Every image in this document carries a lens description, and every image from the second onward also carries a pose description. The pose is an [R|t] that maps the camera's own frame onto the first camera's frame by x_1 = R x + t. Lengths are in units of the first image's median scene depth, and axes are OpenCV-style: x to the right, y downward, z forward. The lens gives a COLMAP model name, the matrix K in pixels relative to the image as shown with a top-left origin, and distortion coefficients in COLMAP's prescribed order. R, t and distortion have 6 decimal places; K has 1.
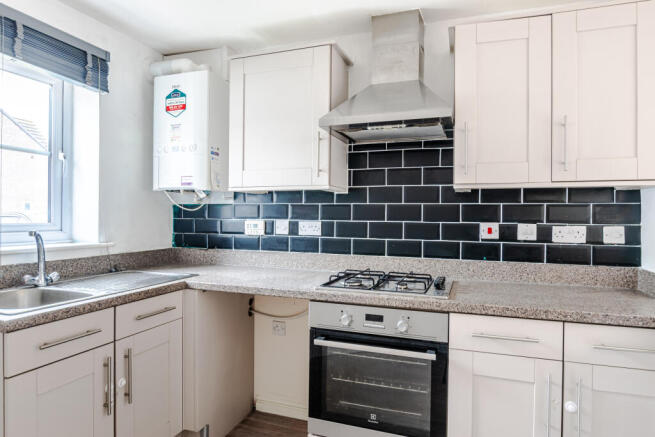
lens RADIAL K [[389.8, 0, 331.2], [0, 389.8, 216.4], [0, 0, 1]] dist [-0.004047, -0.000779]
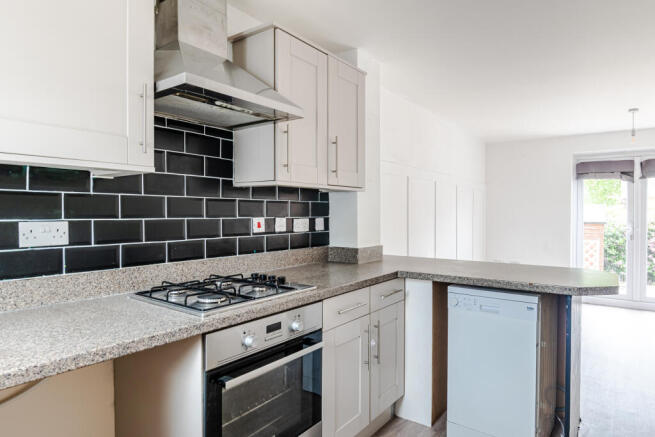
lens RADIAL K [[389.8, 0, 331.2], [0, 389.8, 216.4], [0, 0, 1]] dist [-0.004047, -0.000779]
pose [[0.299525, -0.017342, 0.953931, -0.535258], [0.004017, 0.999849, 0.016916, -0.003707], [-0.954080, -0.001235, 0.299550, 0.477518]]
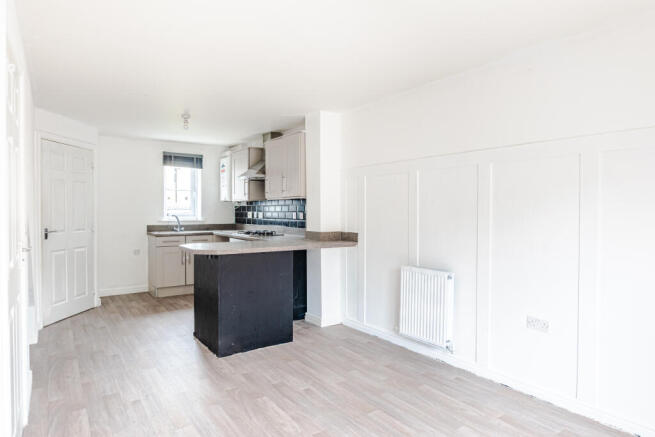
lens RADIAL K [[375.8, 0, 327.7], [0, 375.8, 209.6], [0, 0, 1]] dist [-0.111039, -0.001417]
pose [[0.827263, -0.010987, -0.561707, 2.060821], [0.011768, 0.999928, -0.002226, 0.007033], [0.561692, -0.004769, 0.827333, -0.909591]]
